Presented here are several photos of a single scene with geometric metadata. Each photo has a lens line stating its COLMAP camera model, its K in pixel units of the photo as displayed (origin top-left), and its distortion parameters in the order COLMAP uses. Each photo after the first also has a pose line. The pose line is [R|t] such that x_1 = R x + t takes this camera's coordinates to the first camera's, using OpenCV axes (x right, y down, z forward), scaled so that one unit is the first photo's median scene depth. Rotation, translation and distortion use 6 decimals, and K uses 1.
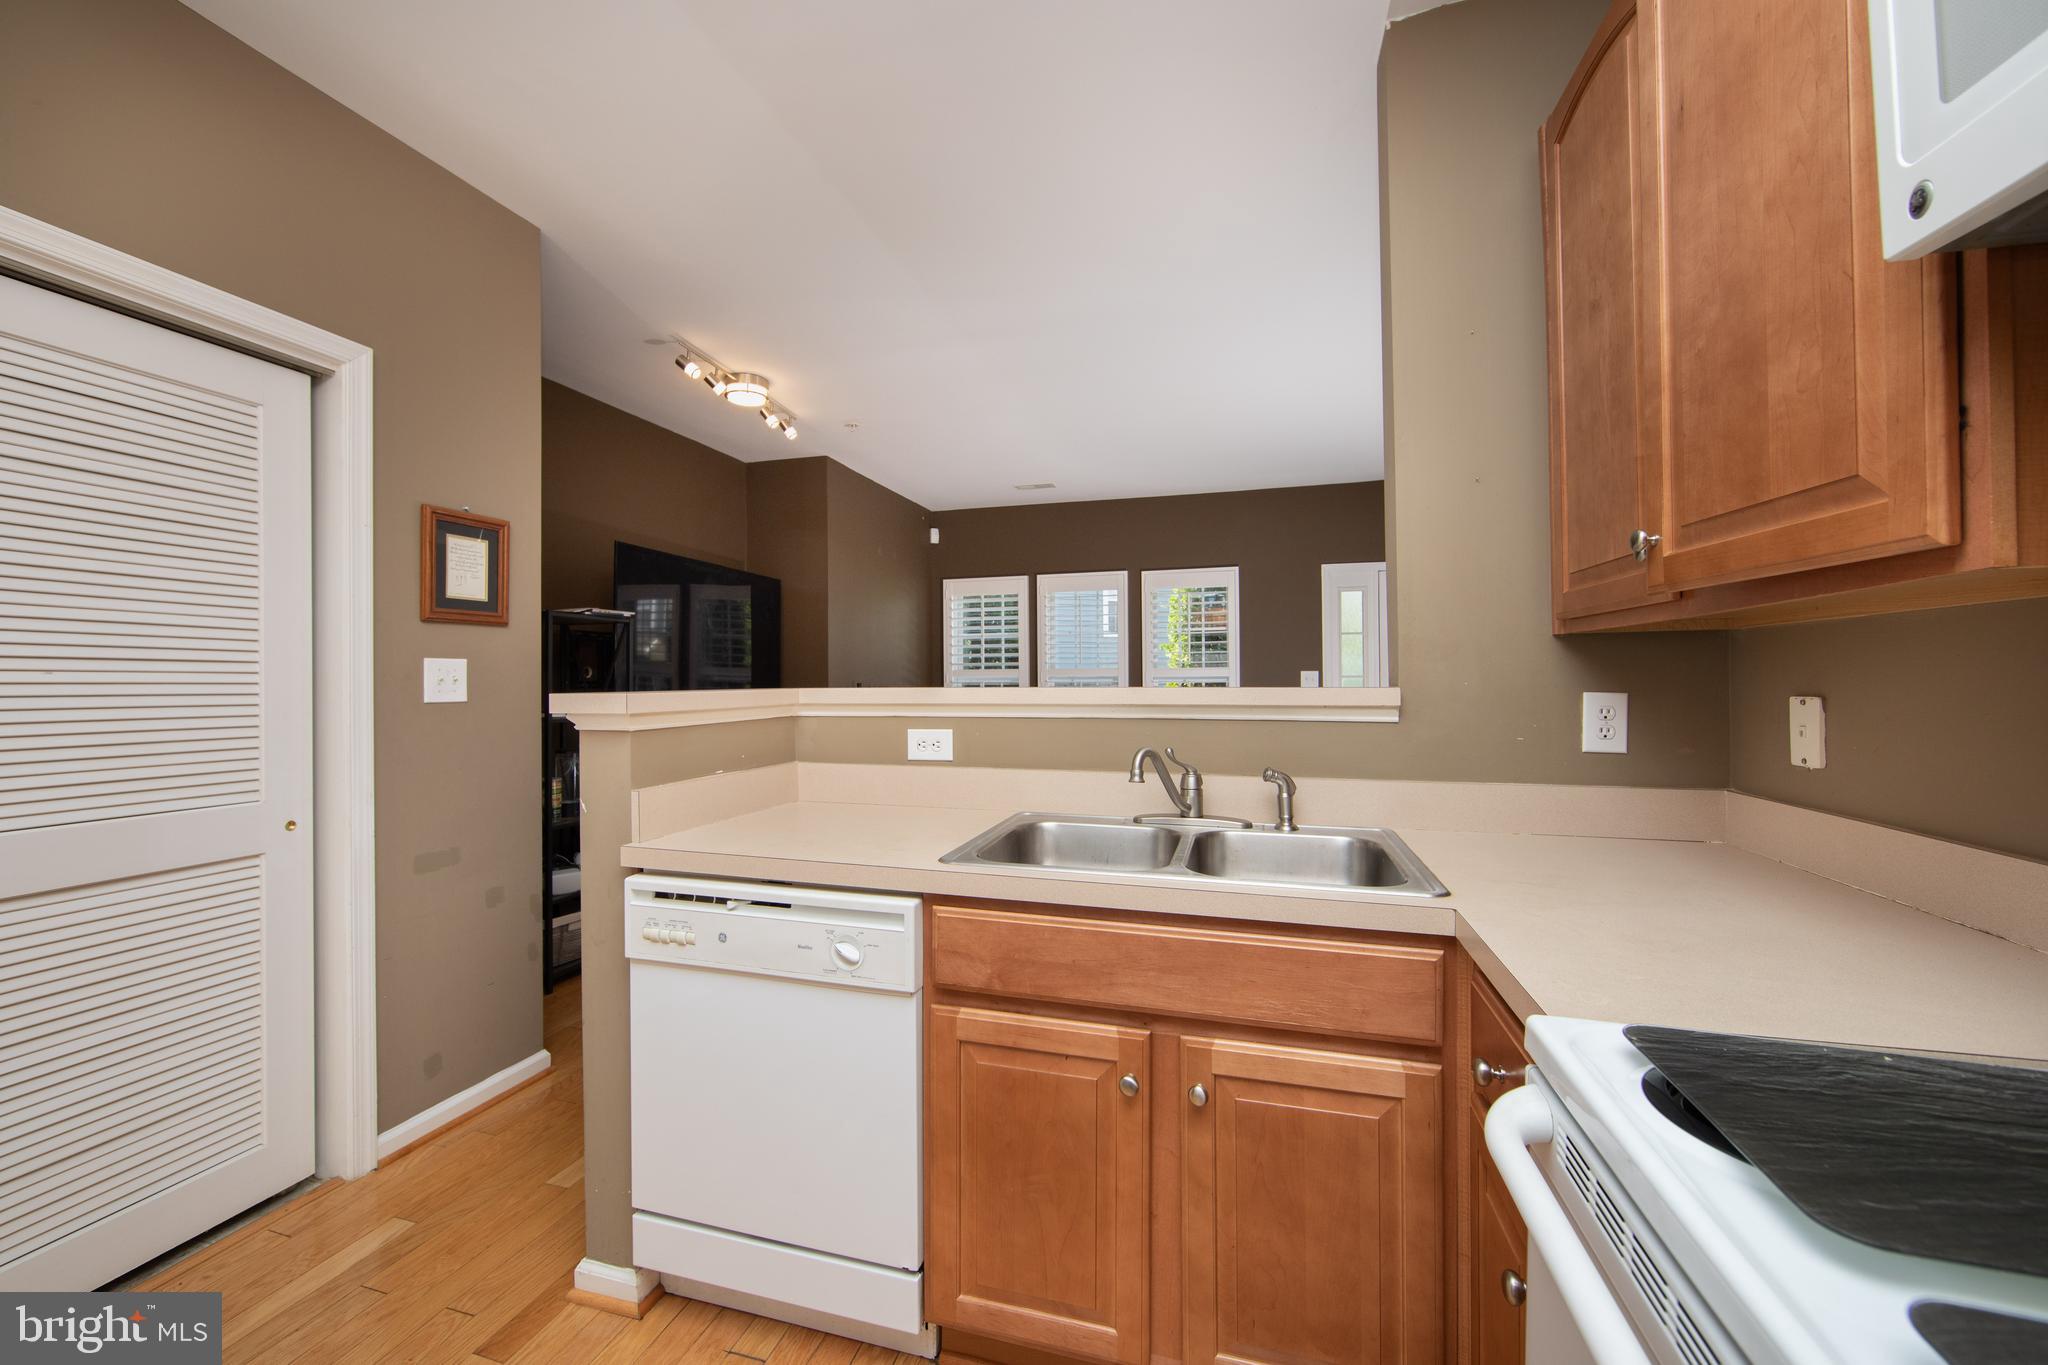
lens RADIAL K [[808.0, 0, 1012.9], [0, 808.0, 681.6], [0, 0, 1]] dist [-0.006628, -0.000345]
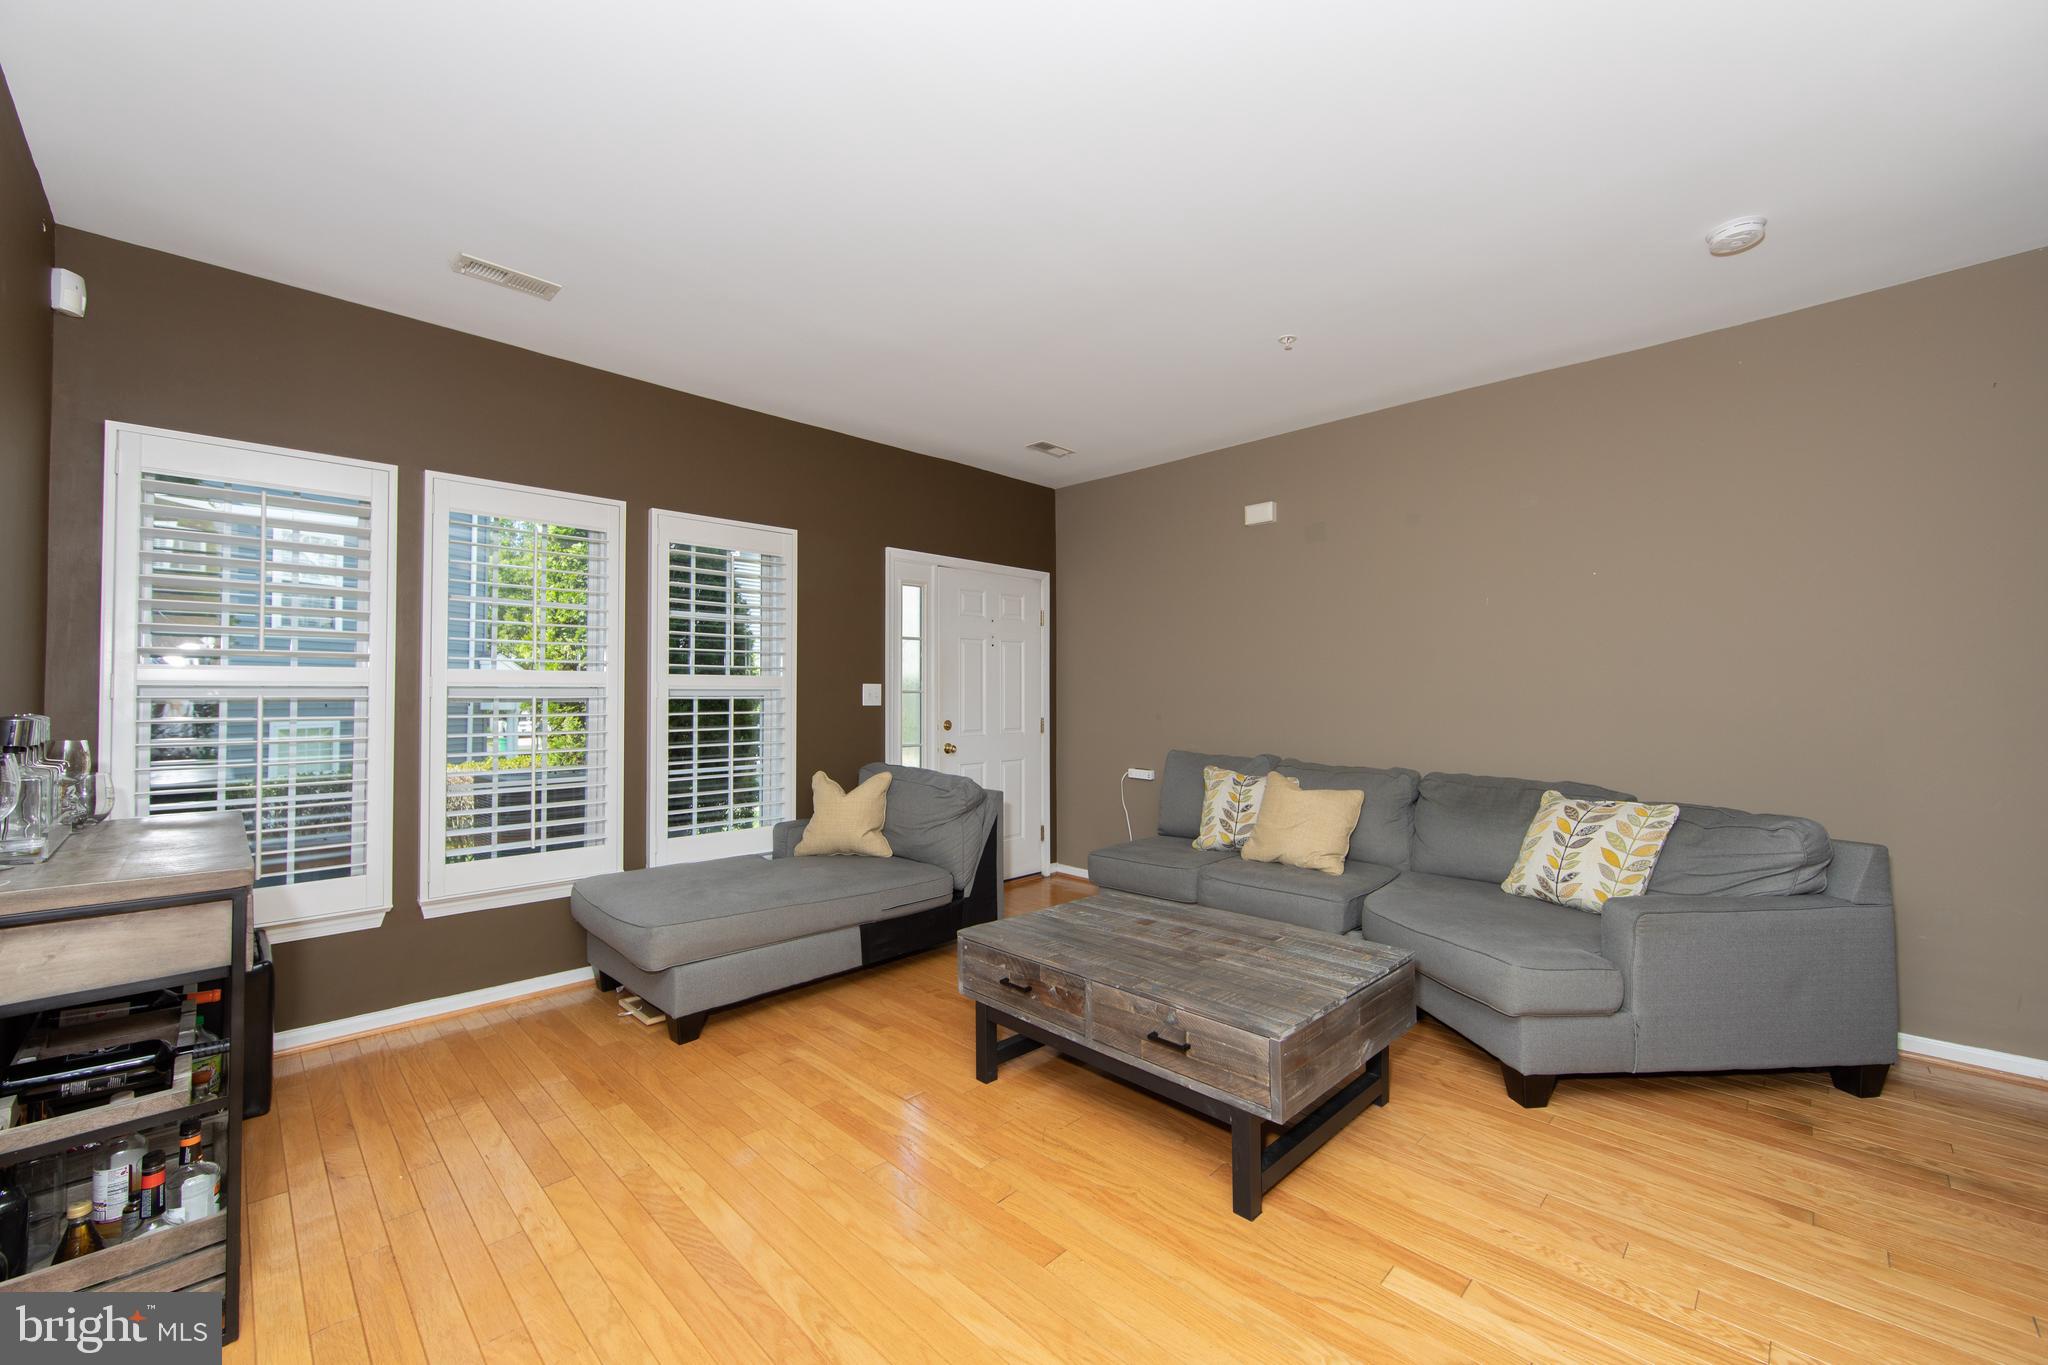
lens RADIAL K [[808.0, 0, 1017.2], [0, 808.0, 677.3], [0, 0, 1]] dist [-0.006628, -0.000345]
pose [[0.472233, 0.027775, 0.881036, -0.222511], [-0.002825, 0.999546, -0.029997, 0.002377], [-0.881469, 0.011677, 0.472097, 0.493111]]
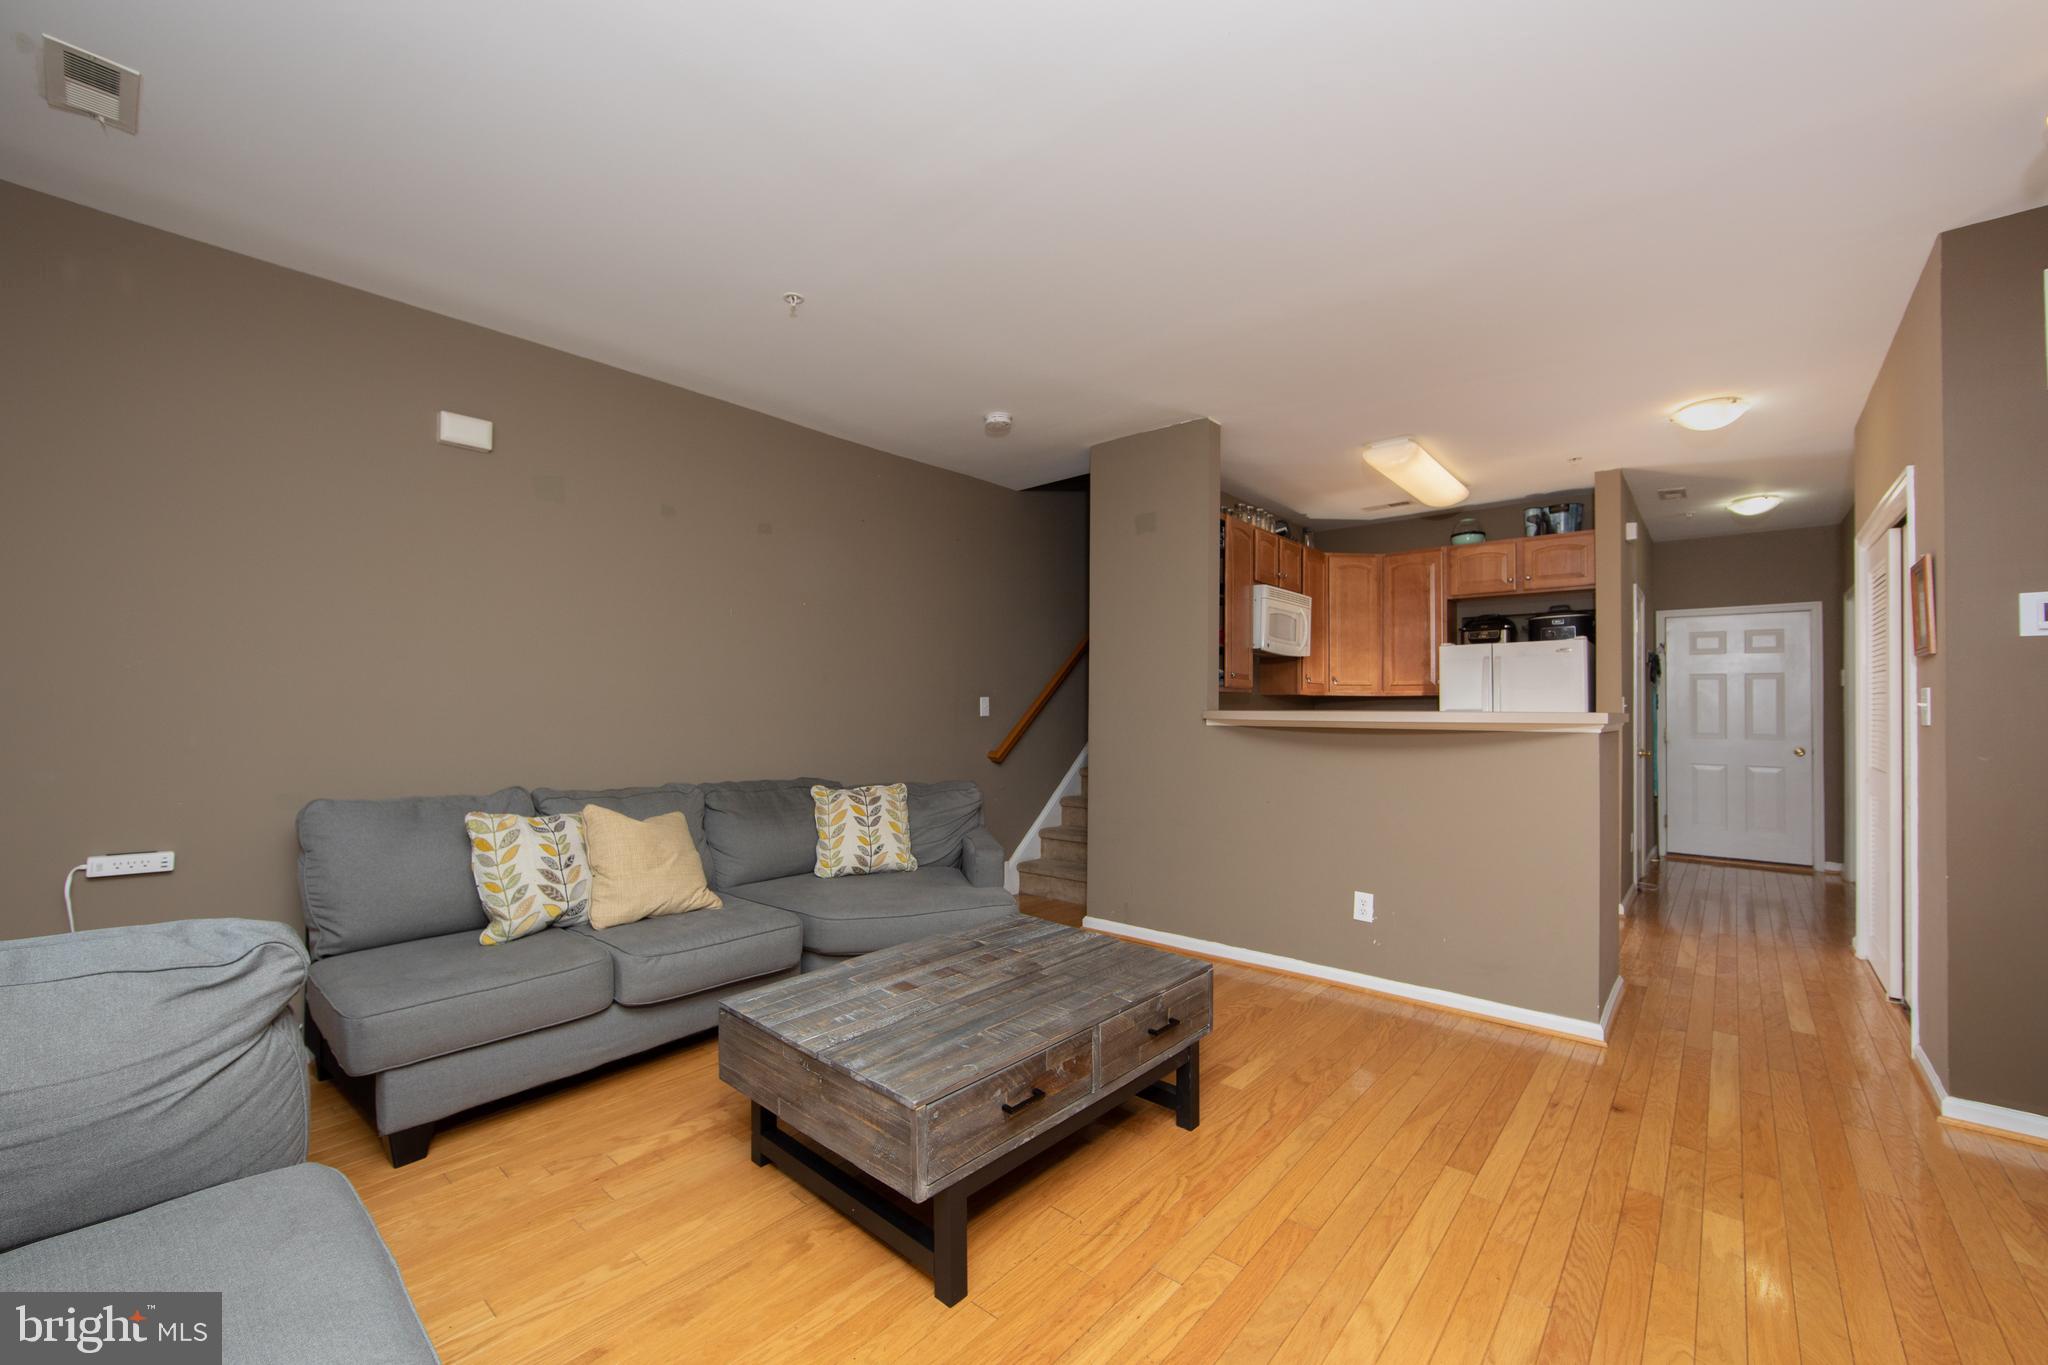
lens RADIAL K [[808.0, 0, 1028.5], [0, 808.0, 693.0], [0, 0, 1]] dist [-0.006628, -0.000345]
pose [[-0.913885, 0.006084, 0.405928, 0.003762], [-0.002386, 0.999790, -0.020356, 0.000526], [-0.405966, -0.019572, -0.913678, 0.937592]]
